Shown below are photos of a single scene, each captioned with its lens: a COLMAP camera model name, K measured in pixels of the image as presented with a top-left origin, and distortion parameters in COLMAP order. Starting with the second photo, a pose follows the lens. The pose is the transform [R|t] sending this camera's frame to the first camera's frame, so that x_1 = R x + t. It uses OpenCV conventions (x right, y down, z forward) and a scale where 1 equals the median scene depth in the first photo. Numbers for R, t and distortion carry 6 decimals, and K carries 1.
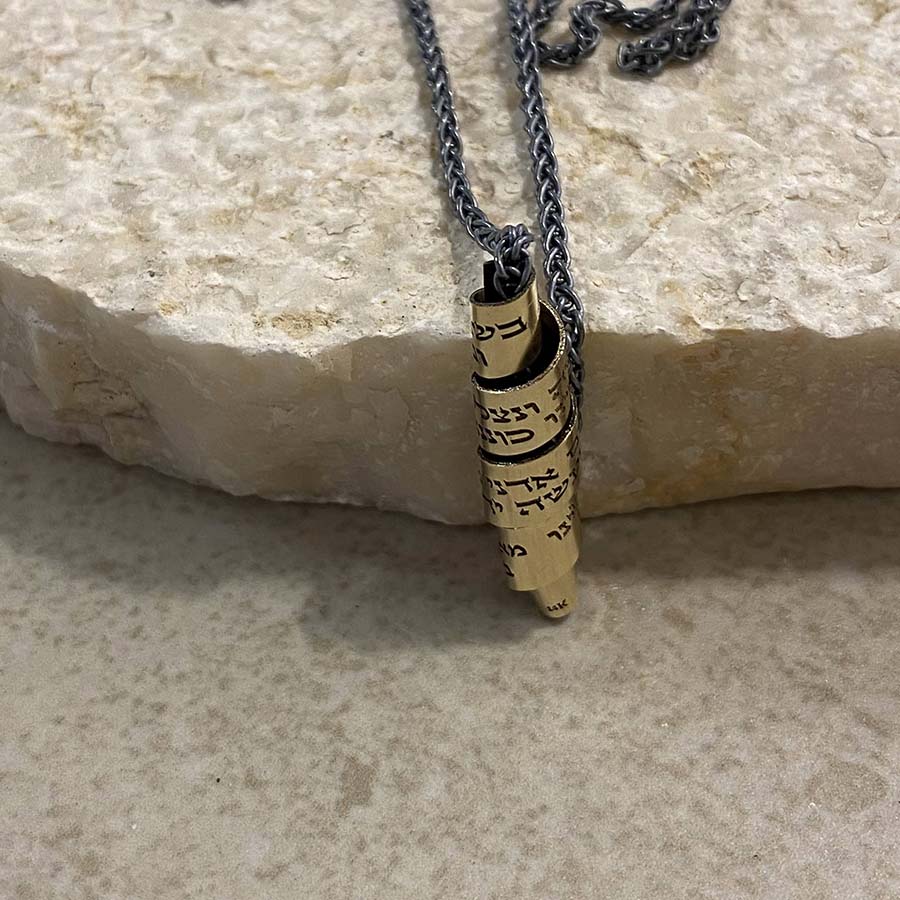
lens RADIAL K [[1856.1, 0, 423.8], [0, 1856.1, 371.1], [0, 0, 1]] dist [0.219906, -0.516716]
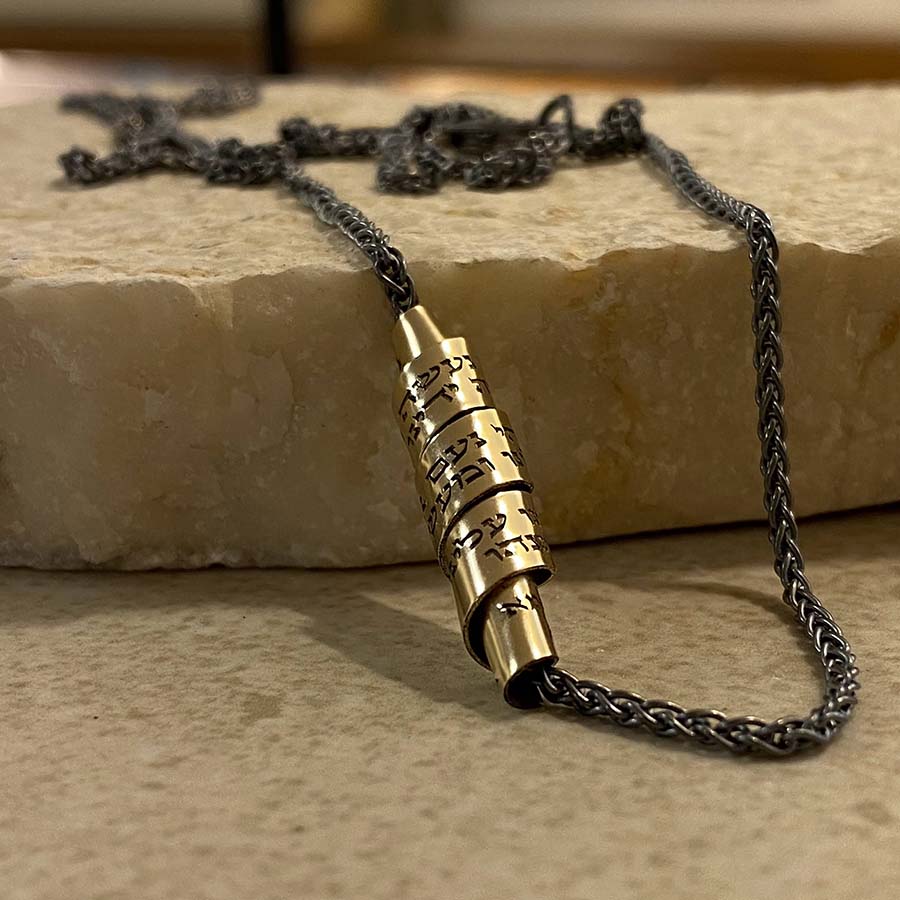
lens RADIAL K [[1862.8, 0, 480.2], [0, 1862.8, 535.2], [0, 0, 1]] dist [0.188203, -0.462749]
pose [[0.985521, -0.031905, 0.166525, -0.072939], [0.108840, 0.872115, -0.477042, 0.537876], [-0.130009, 0.488260, 0.862960, 0.196458]]
